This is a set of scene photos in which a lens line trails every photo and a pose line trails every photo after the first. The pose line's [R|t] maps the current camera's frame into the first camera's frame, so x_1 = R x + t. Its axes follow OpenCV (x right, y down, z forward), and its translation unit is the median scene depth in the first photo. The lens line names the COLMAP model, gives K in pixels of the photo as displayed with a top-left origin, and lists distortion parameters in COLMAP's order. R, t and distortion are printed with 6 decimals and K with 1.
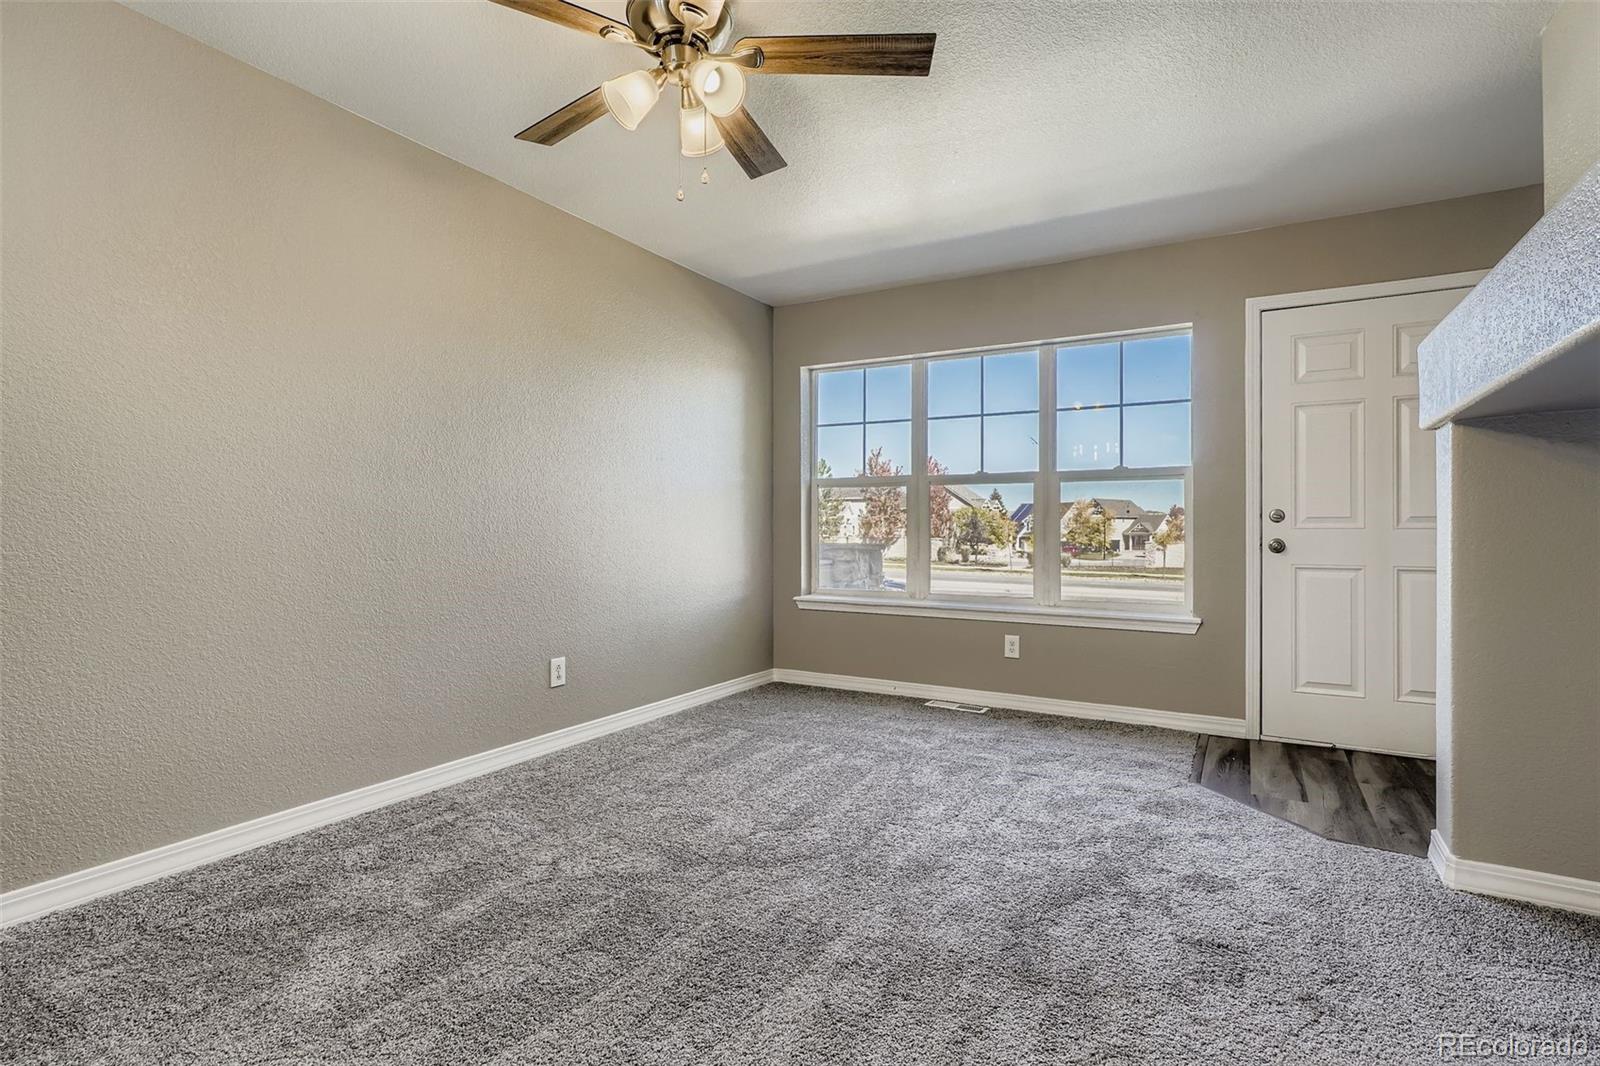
lens RADIAL K [[770.2, 0, 803.5], [0, 770.2, 527.4], [0, 0, 1]] dist [-0.000448, 0.000301]
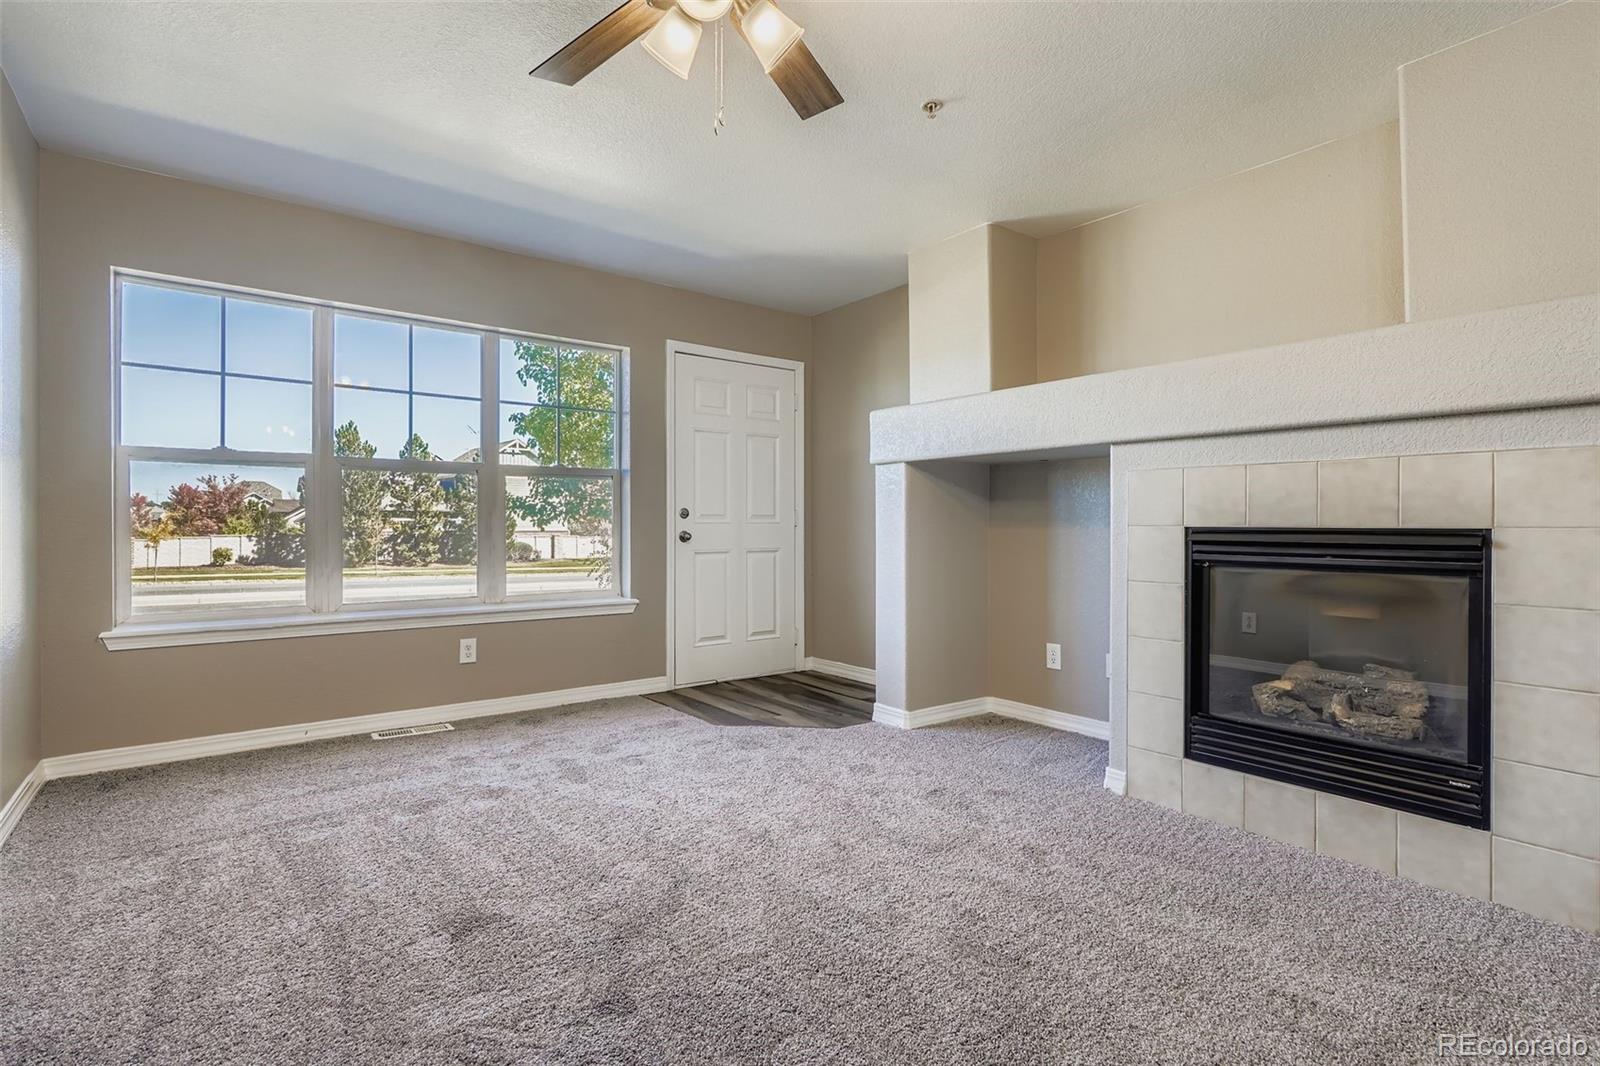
lens RADIAL K [[770.2, 0, 803.5], [0, 770.2, 527.4], [0, 0, 1]] dist [-0.000448, 0.000301]
pose [[0.380806, -0.008454, 0.924616, -0.501868], [-0.004841, 0.999926, 0.011137, -0.007042], [-0.924642, -0.008717, 0.380737, 0.321878]]
